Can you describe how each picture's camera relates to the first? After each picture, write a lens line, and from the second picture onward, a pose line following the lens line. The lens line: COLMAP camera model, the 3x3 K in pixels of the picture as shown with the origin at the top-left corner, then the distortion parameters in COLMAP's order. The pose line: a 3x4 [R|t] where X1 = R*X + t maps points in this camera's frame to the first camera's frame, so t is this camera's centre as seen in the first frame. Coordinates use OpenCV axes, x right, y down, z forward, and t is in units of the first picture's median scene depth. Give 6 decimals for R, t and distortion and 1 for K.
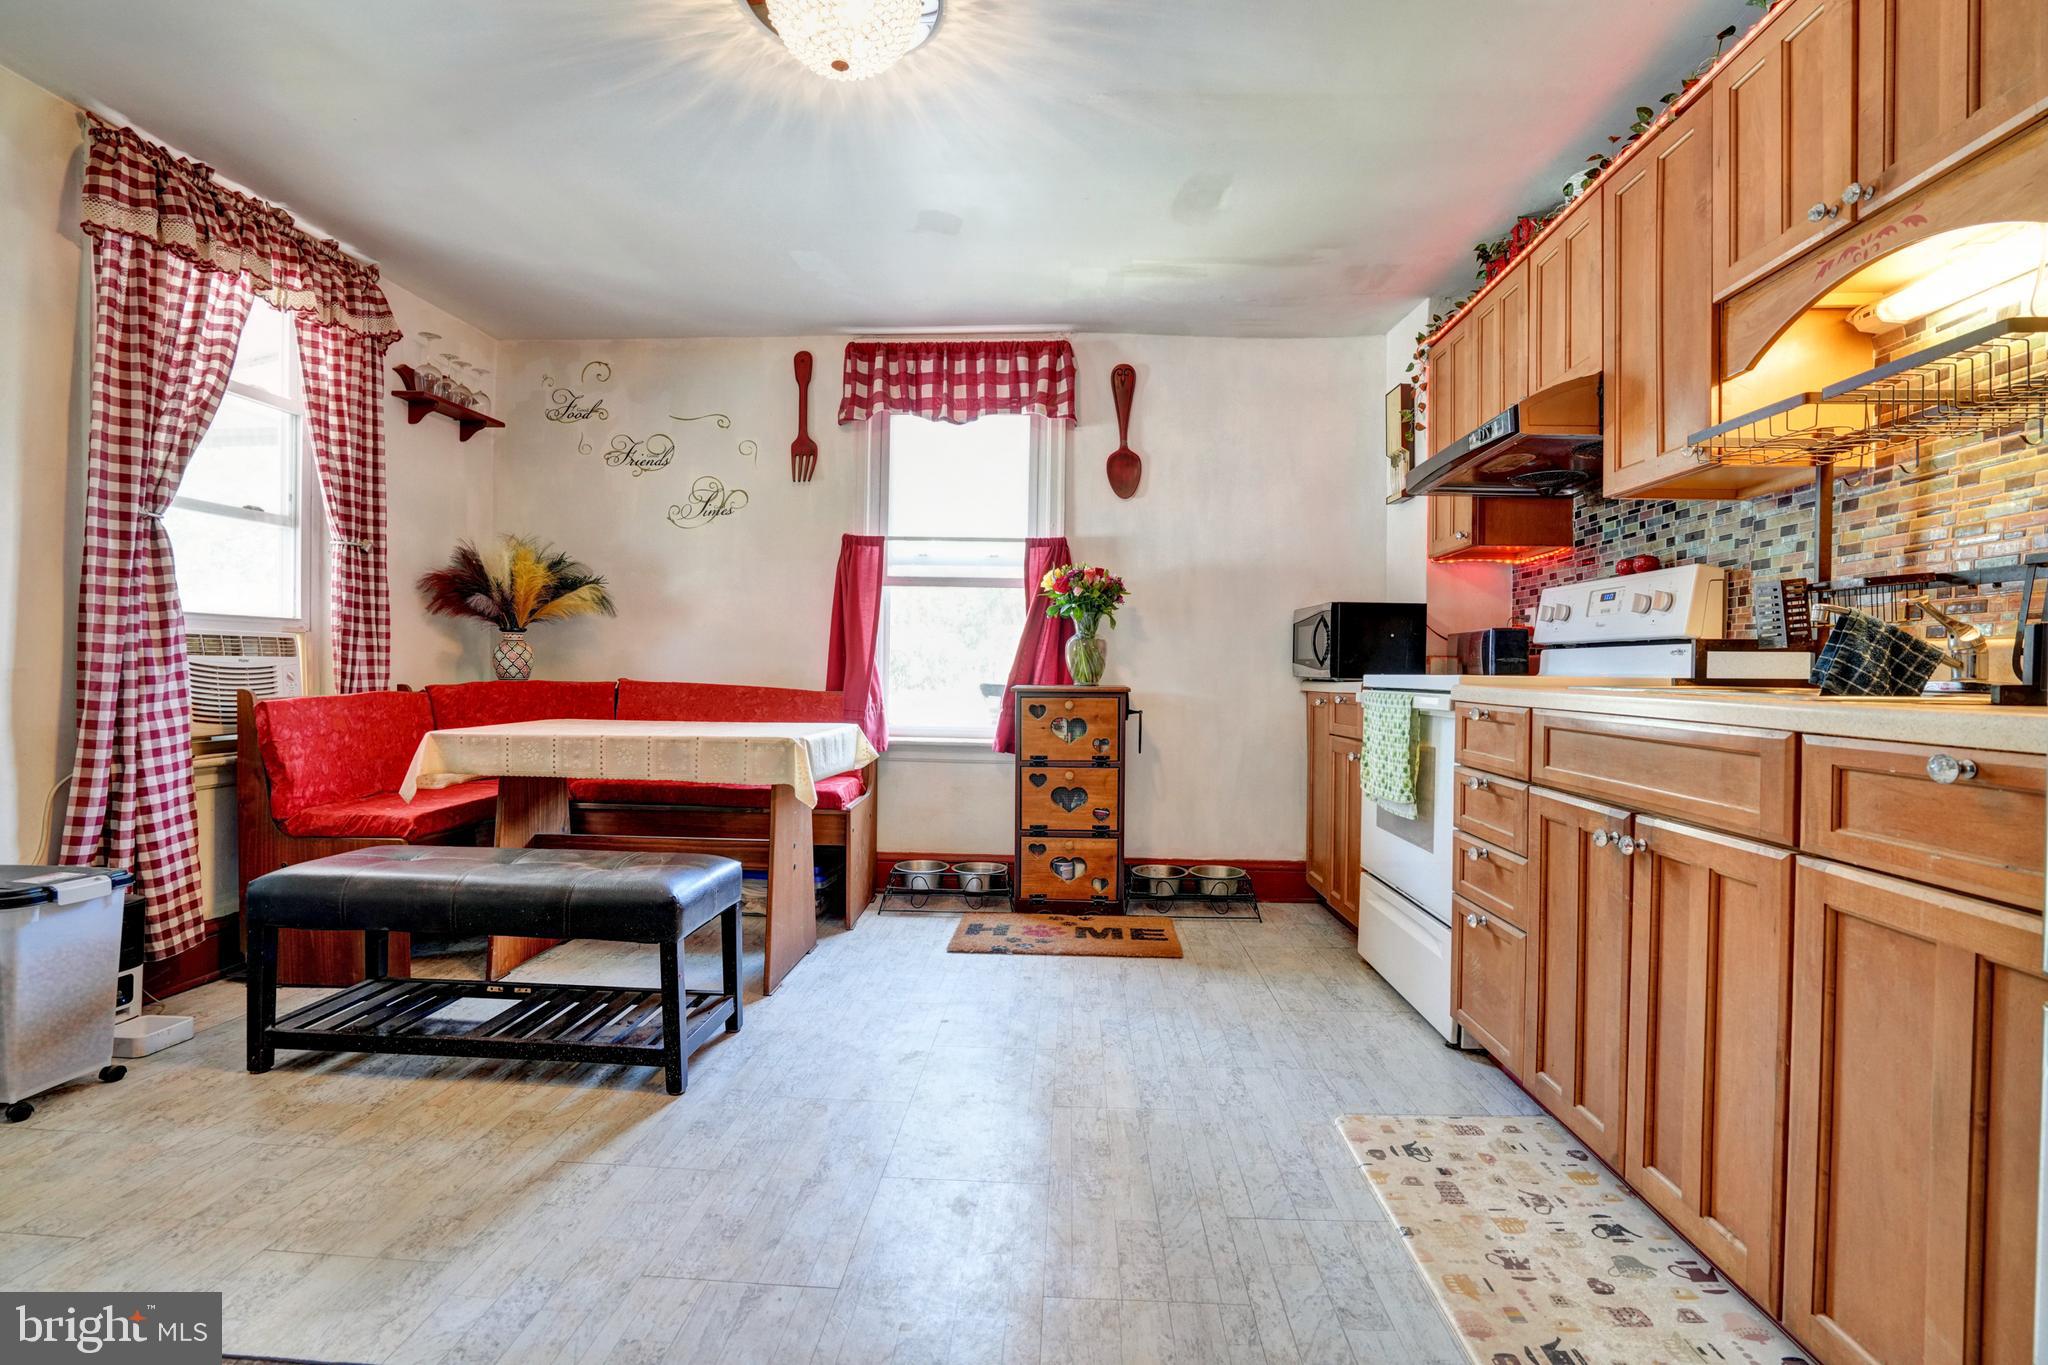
lens RADIAL K [[940.4, 0, 1032.0], [0, 940.4, 686.8], [0, 0, 1]] dist [-0.051472, 0.015826]
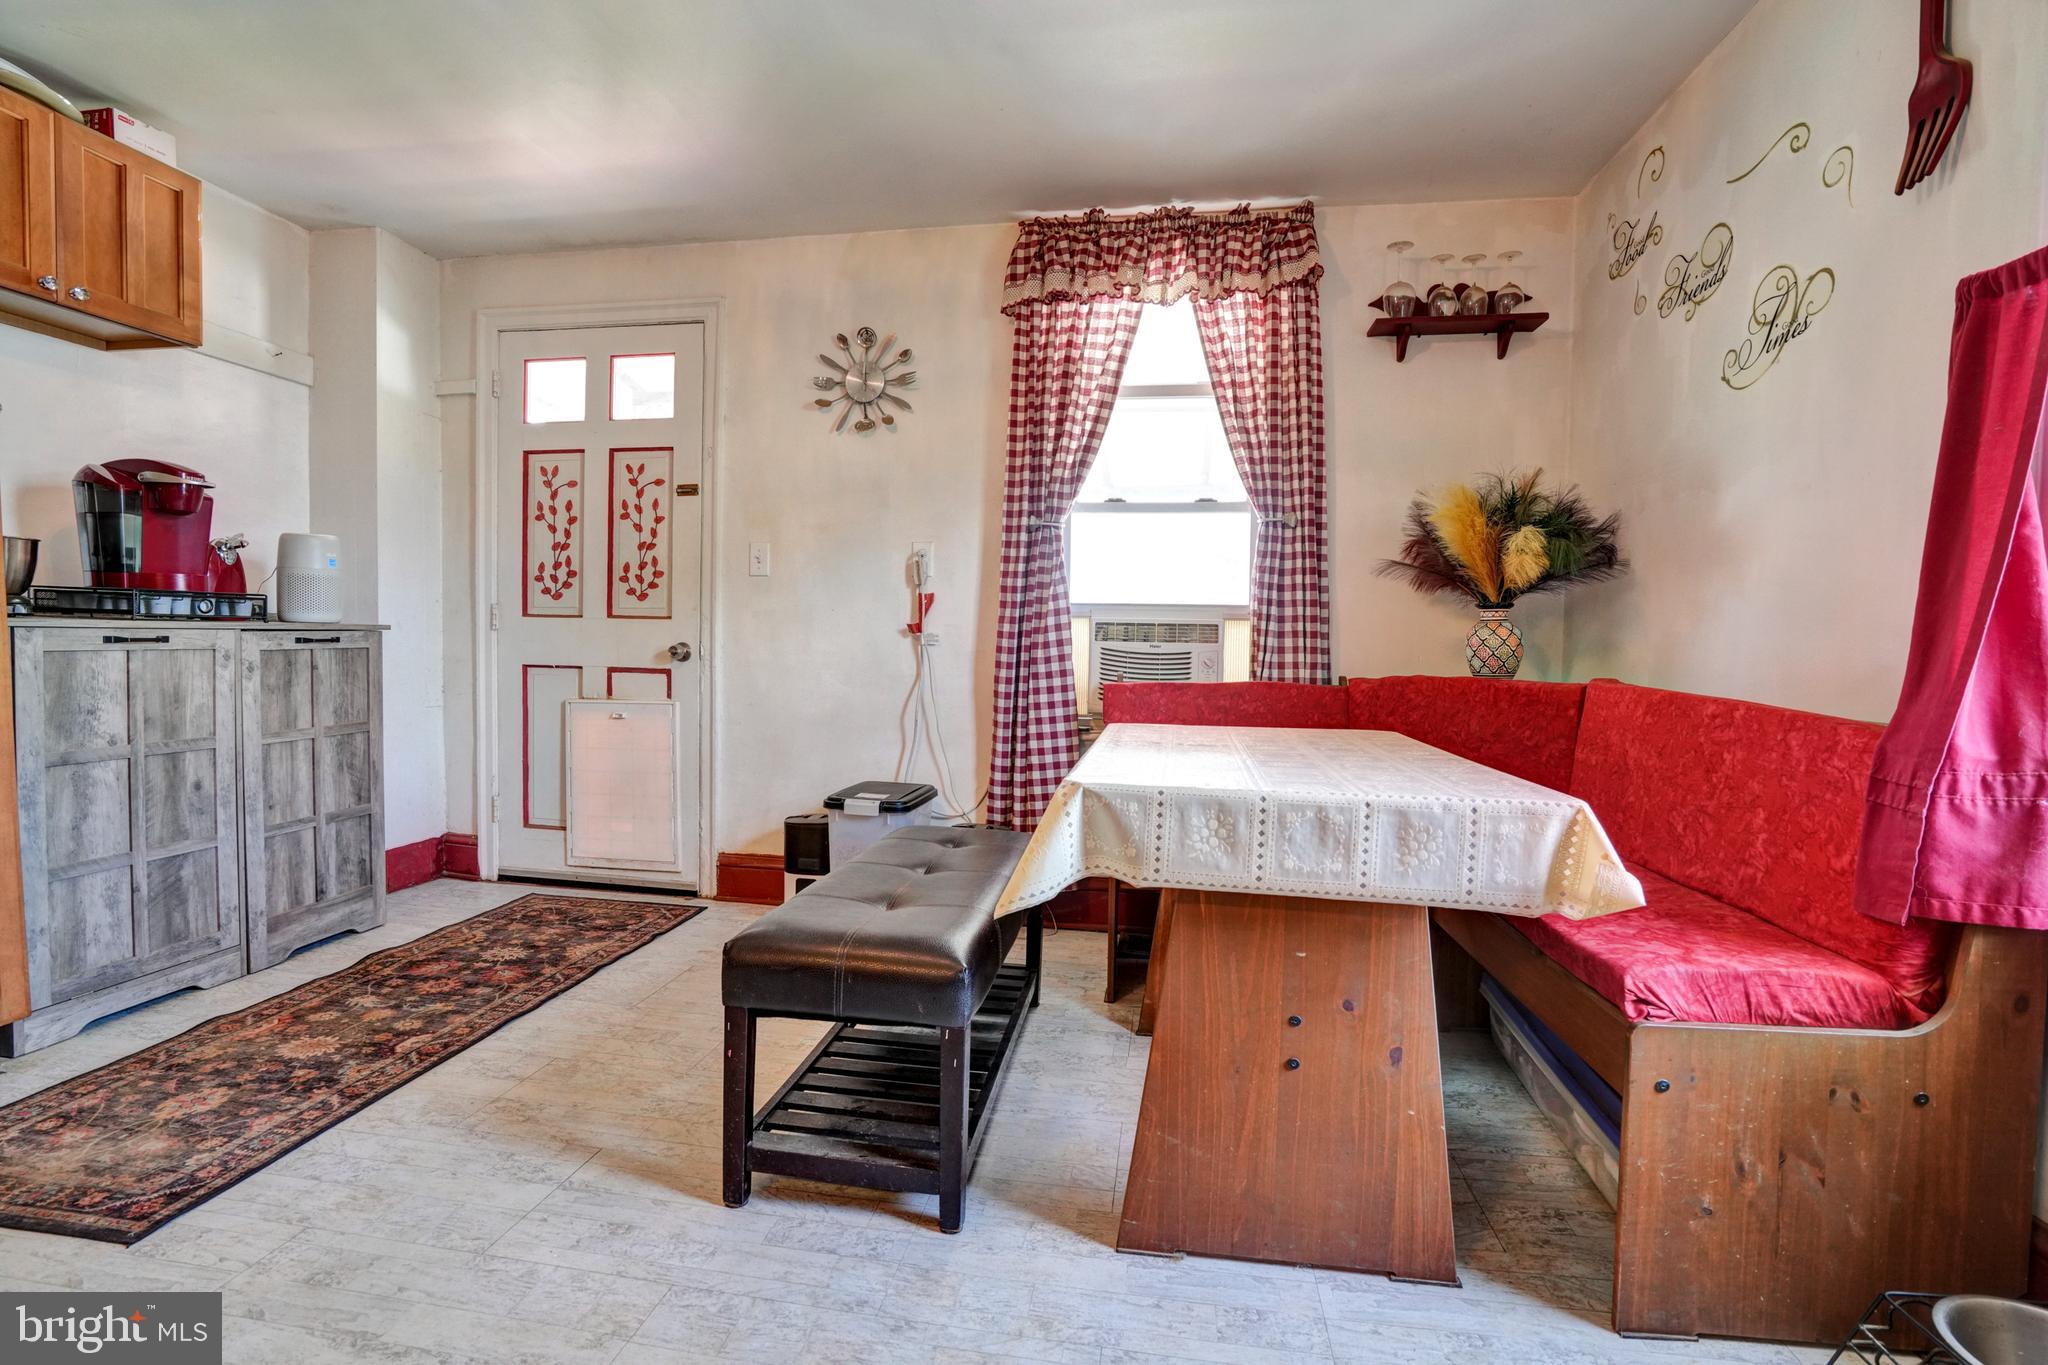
lens RADIAL K [[940.4, 0, 1008.5], [0, 940.4, 677.7], [0, 0, 1]] dist [-0.051472, 0.015826]
pose [[-0.108906, 0.020736, -0.993836, 0.220378], [-0.036672, 0.999018, 0.024863, -0.012311], [0.993375, 0.039153, -0.108039, 0.856949]]
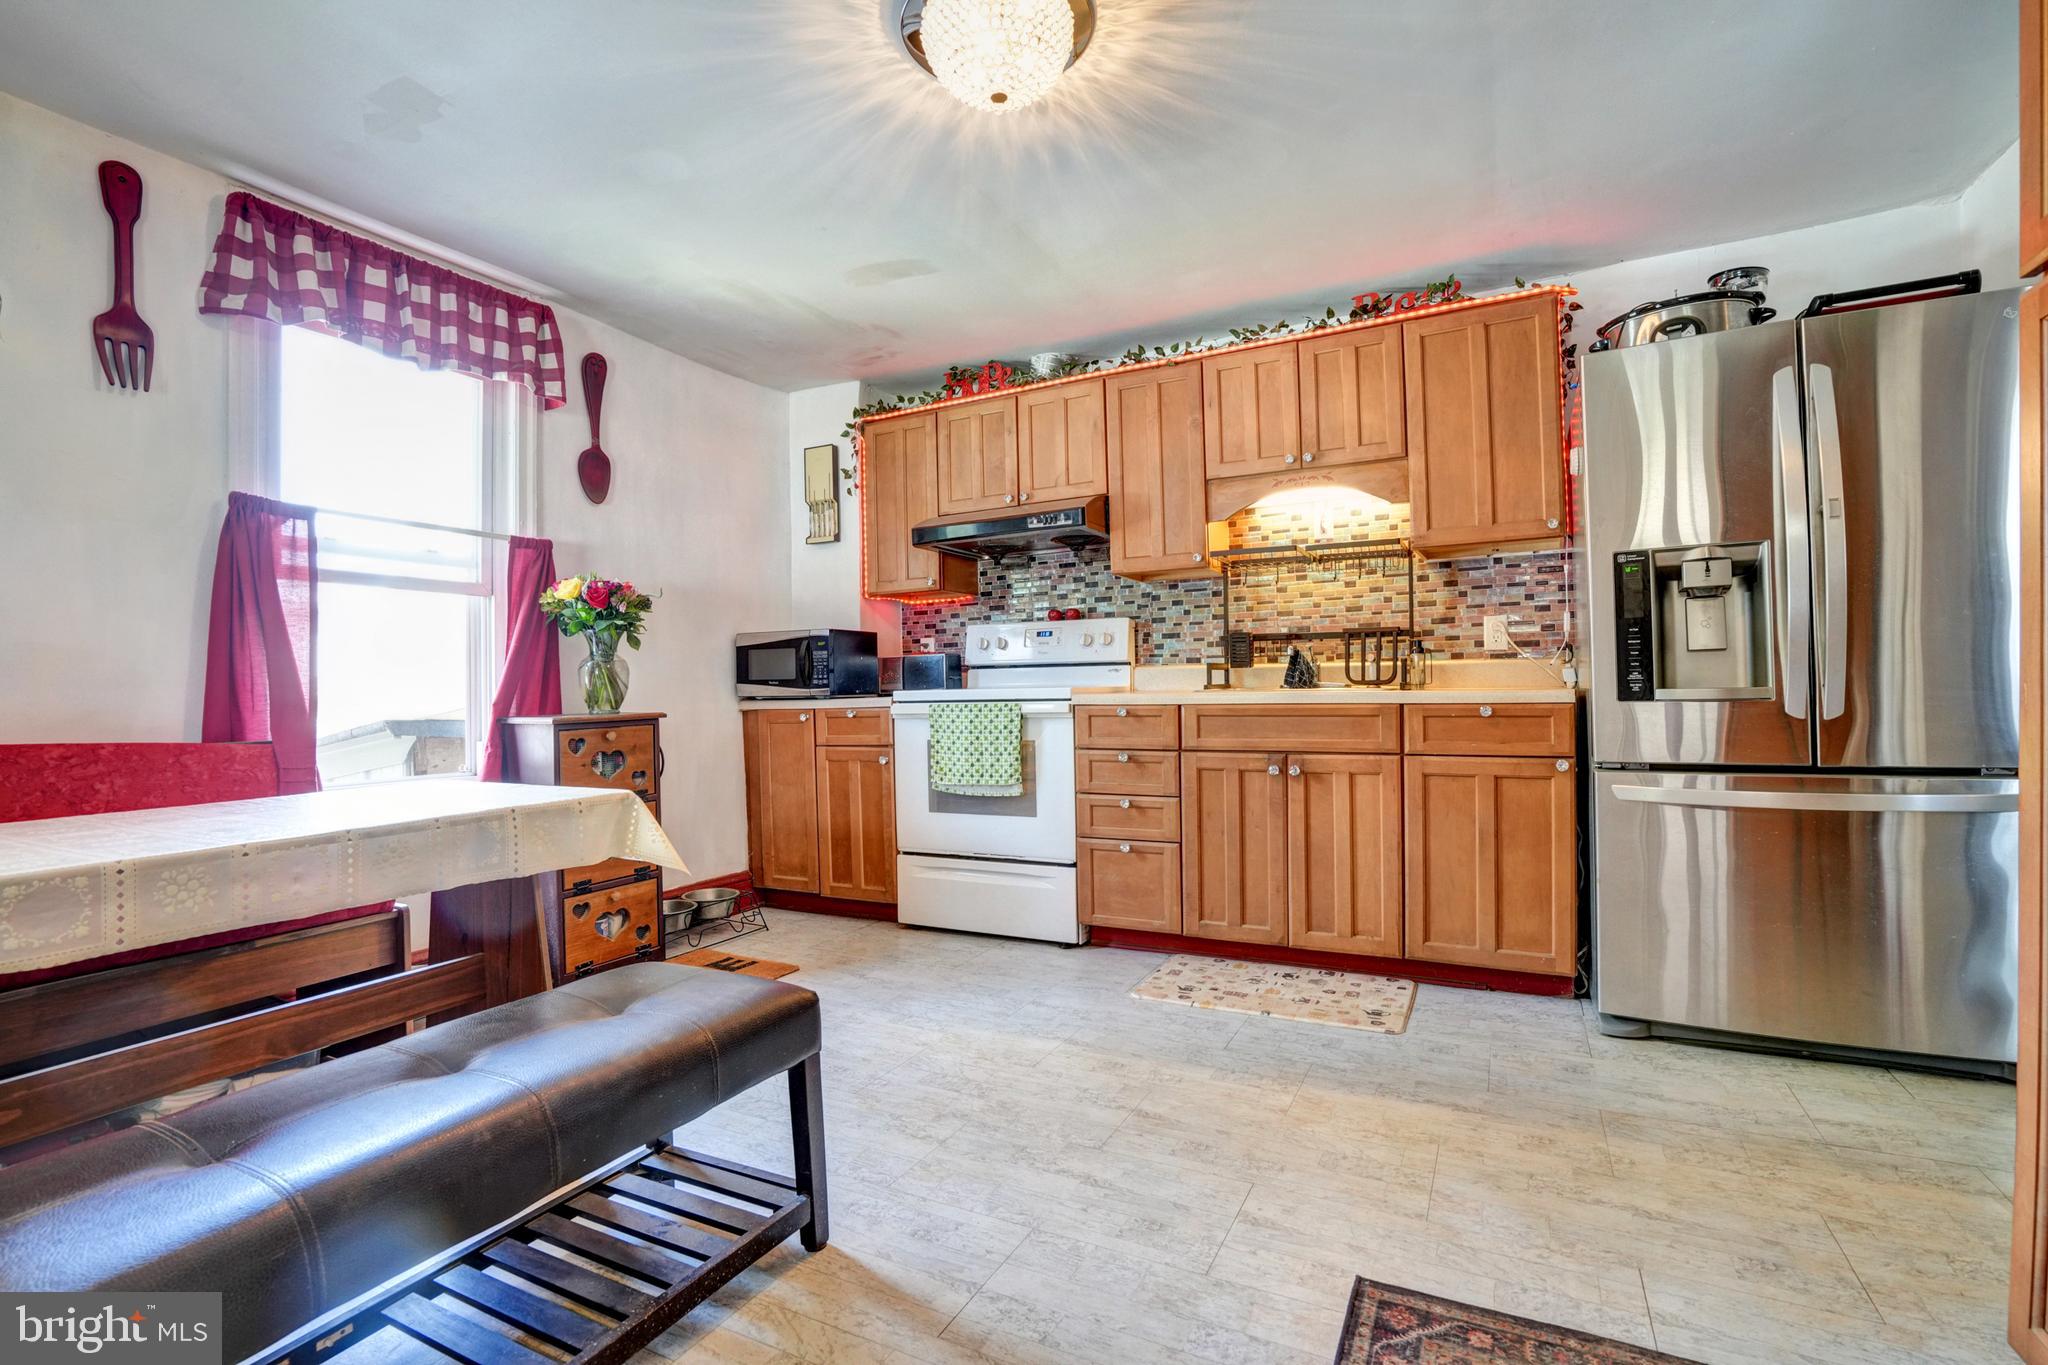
lens RADIAL K [[940.4, 0, 1014.9], [0, 940.4, 687.7], [0, 0, 1]] dist [-0.051472, 0.015826]
pose [[0.422764, -0.020963, 0.905997, -0.665086], [0.041160, 0.999145, 0.003912, -0.015329], [-0.905304, 0.035637, 0.423266, 0.335736]]
